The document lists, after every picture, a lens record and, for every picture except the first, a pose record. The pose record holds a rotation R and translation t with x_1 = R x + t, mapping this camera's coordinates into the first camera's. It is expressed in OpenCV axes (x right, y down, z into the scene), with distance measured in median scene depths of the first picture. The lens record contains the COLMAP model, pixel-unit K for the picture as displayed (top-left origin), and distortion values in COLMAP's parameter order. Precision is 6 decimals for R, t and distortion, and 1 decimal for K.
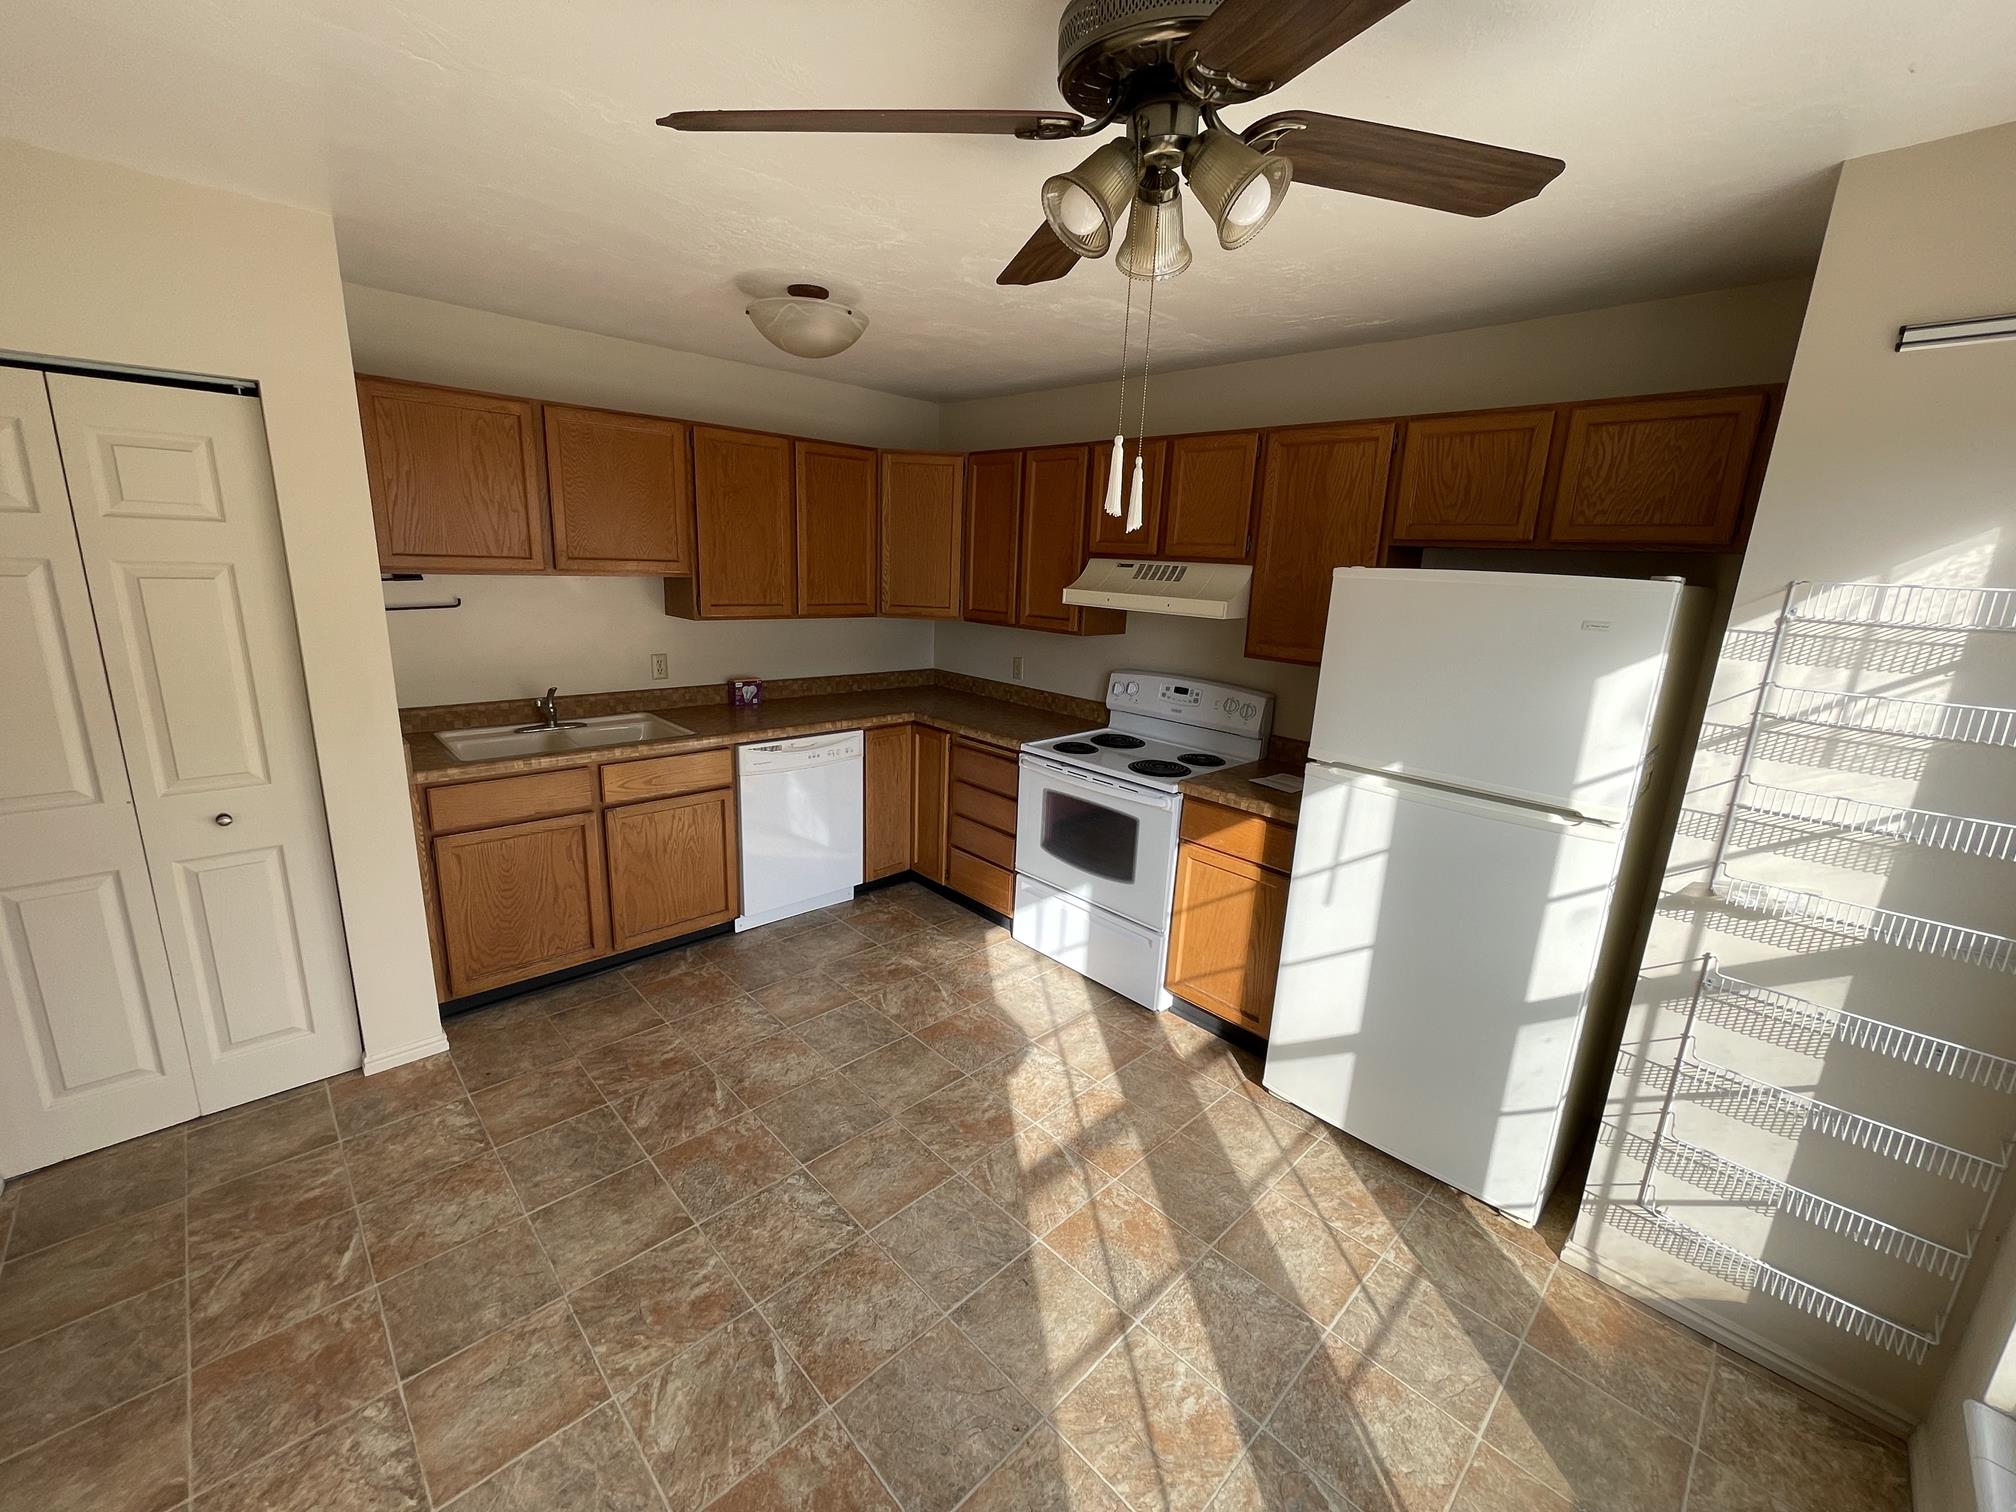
lens RADIAL K [[837.8, 0, 1008.0], [0, 837.8, 756.0], [0, 0, 1]] dist [0.000230, -0.000666]
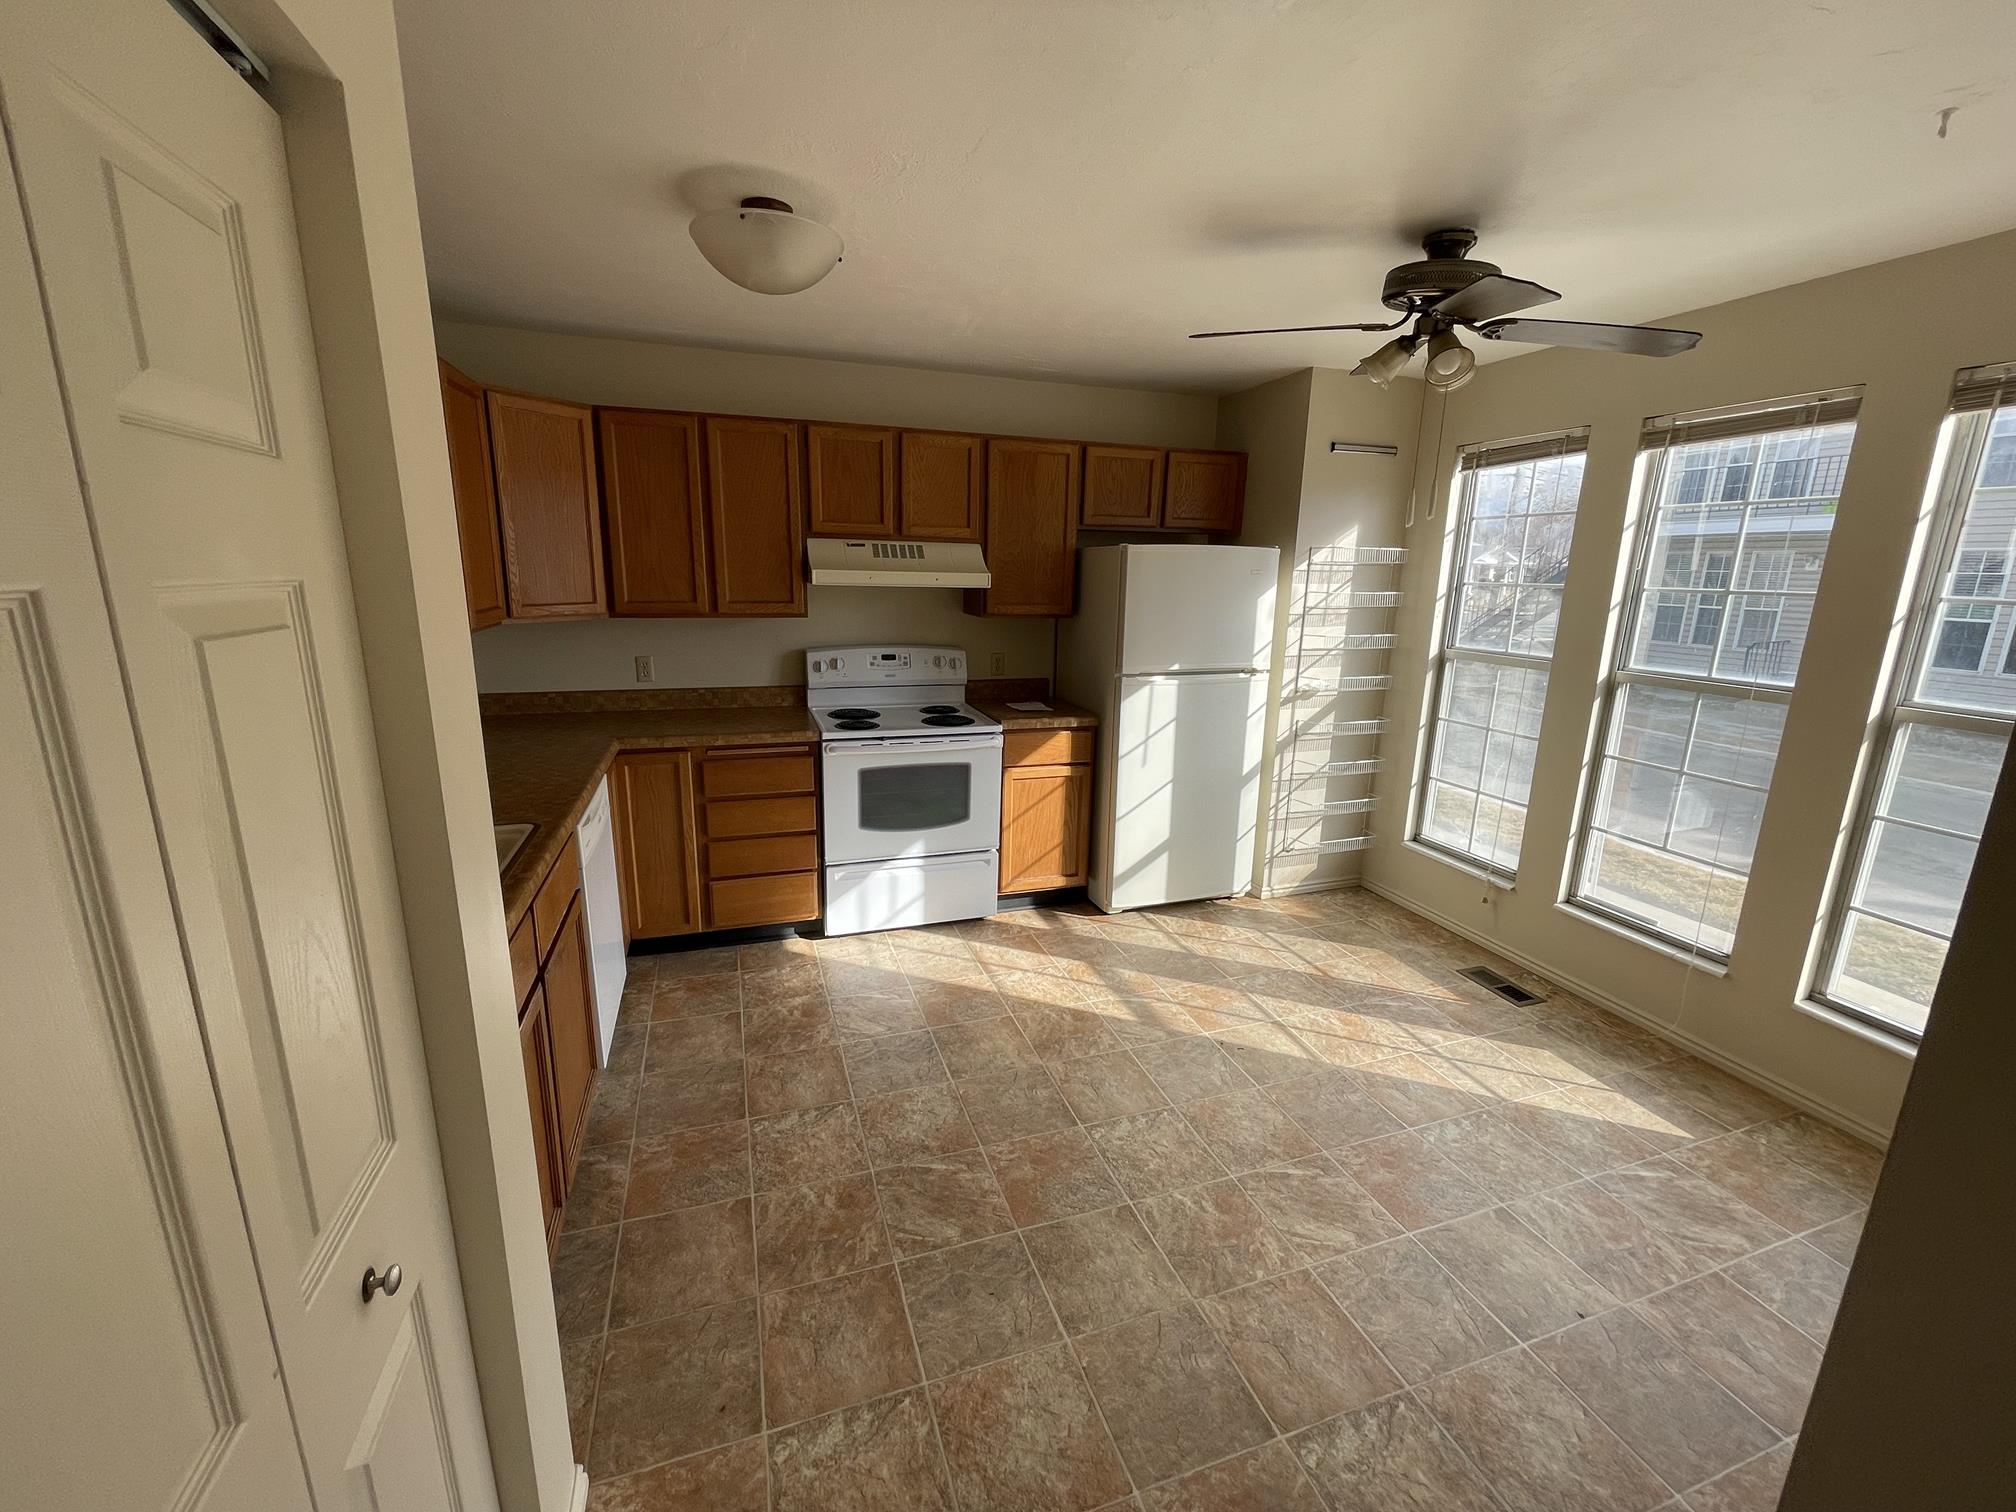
lens RADIAL K [[837.8, 0, 1008.0], [0, 837.8, 756.0], [0, 0, 1]] dist [0.000230, -0.000666]
pose [[0.404805, -0.240285, 0.882268, -0.982090], [0.211569, 0.963287, 0.165278, -0.134326], [-0.889591, 0.119755, 0.440780, 0.504647]]
